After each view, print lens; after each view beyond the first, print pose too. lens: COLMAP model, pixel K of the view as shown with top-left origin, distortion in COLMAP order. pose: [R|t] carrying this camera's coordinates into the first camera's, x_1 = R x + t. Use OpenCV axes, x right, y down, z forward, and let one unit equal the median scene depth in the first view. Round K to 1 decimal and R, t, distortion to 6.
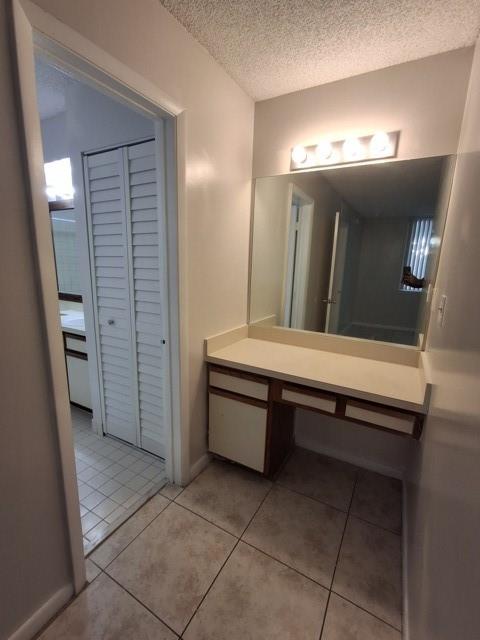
lens RADIAL K [[291.0, 0, 240.0], [0, 291.0, 320.0], [0, 0, 1]] dist [0.004407, -0.008879]
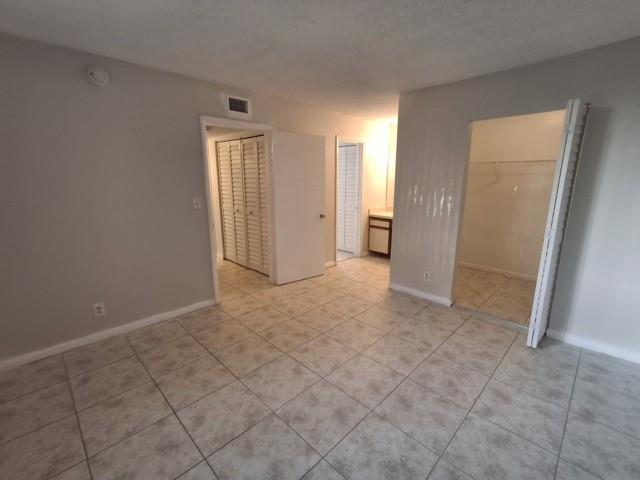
lens RADIAL K [[288.6, 0, 320.0], [0, 288.6, 240.0], [0, 0, 1]] dist [0.003327, 0.001040]
pose [[0.964144, 0.025591, -0.264144, 0.196495], [-0.023008, 0.999652, 0.012871, 0.381456], [0.264382, -0.006332, 0.964397, -2.098656]]
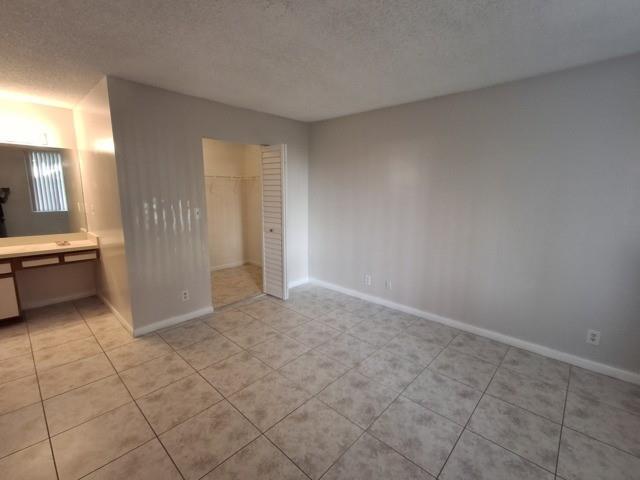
lens RADIAL K [[293.3, 0, 323.6], [0, 293.3, 240.5], [0, 0, 1]] dist [0.001997, 0.000982]
pose [[0.224113, -0.195047, 0.954845, -1.164327], [0.193242, 0.969207, 0.152625, 0.181237], [-0.955212, 0.150311, 0.254904, -1.331567]]
